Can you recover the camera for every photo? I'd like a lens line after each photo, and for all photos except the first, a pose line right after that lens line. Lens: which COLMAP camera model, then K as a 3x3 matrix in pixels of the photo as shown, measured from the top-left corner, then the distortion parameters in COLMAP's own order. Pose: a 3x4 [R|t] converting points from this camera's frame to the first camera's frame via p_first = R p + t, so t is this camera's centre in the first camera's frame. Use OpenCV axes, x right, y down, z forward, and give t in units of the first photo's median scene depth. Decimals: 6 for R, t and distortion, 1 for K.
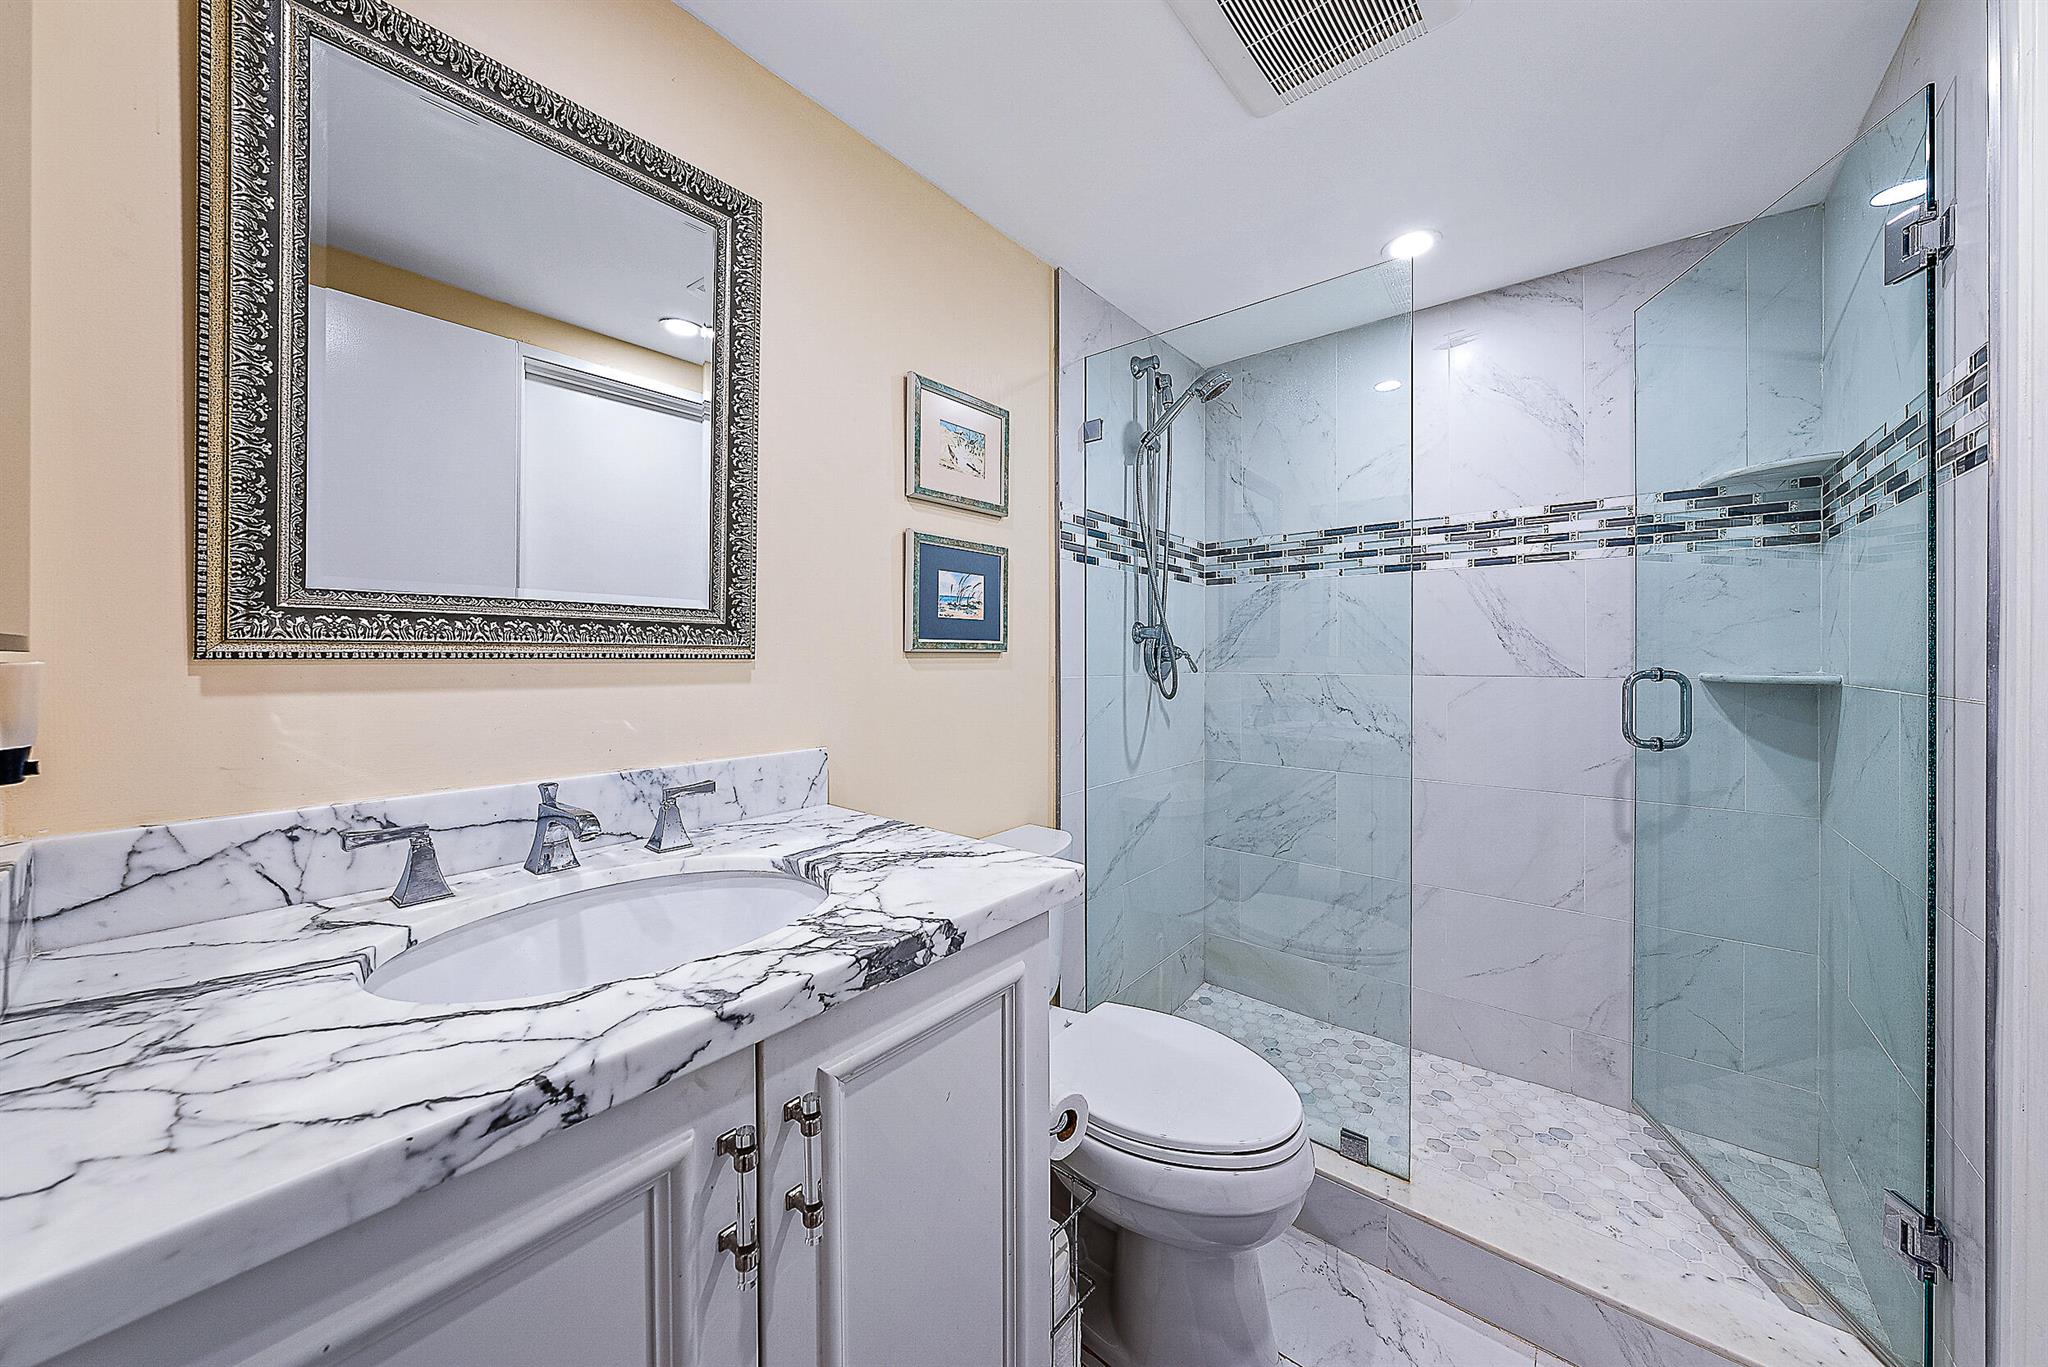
lens RADIAL K [[702.3, 0, 1022.7], [0, 702.3, 673.5], [0, 0, 1]] dist [-0.002117, -0.000070]
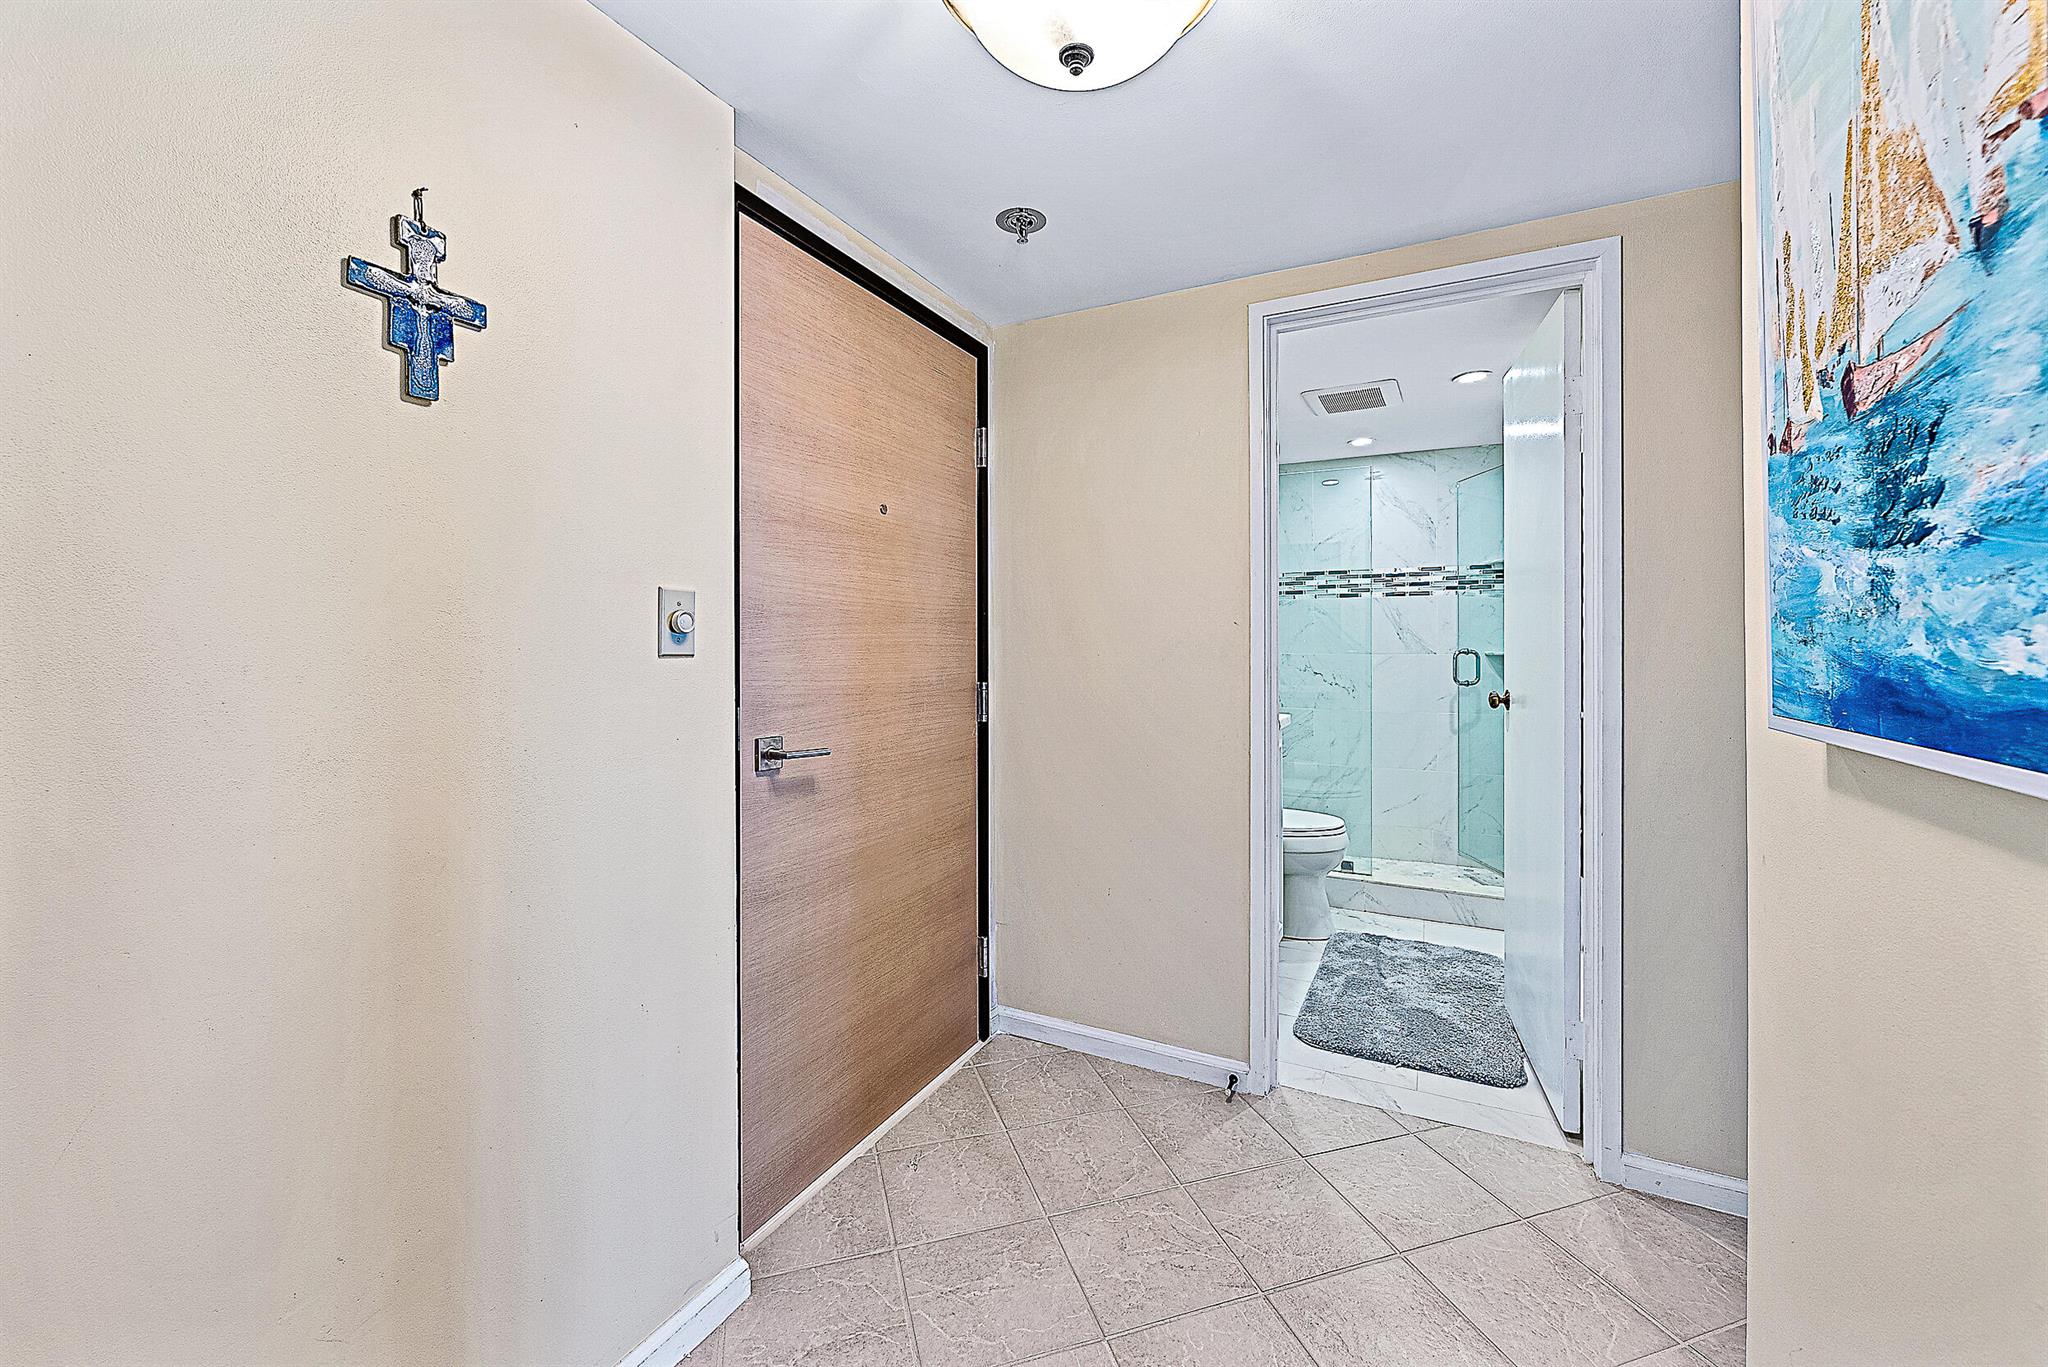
lens RADIAL K [[821.0, 0, 1018.7], [0, 821.0, 673.8], [0, 0, 1]] dist [-0.001795, -0.000148]
pose [[0.971080, 0.015448, 0.238254, -0.867382], [-0.009563, 0.999620, -0.025835, 0.126497], [-0.238563, 0.022810, 0.970859, -0.938249]]
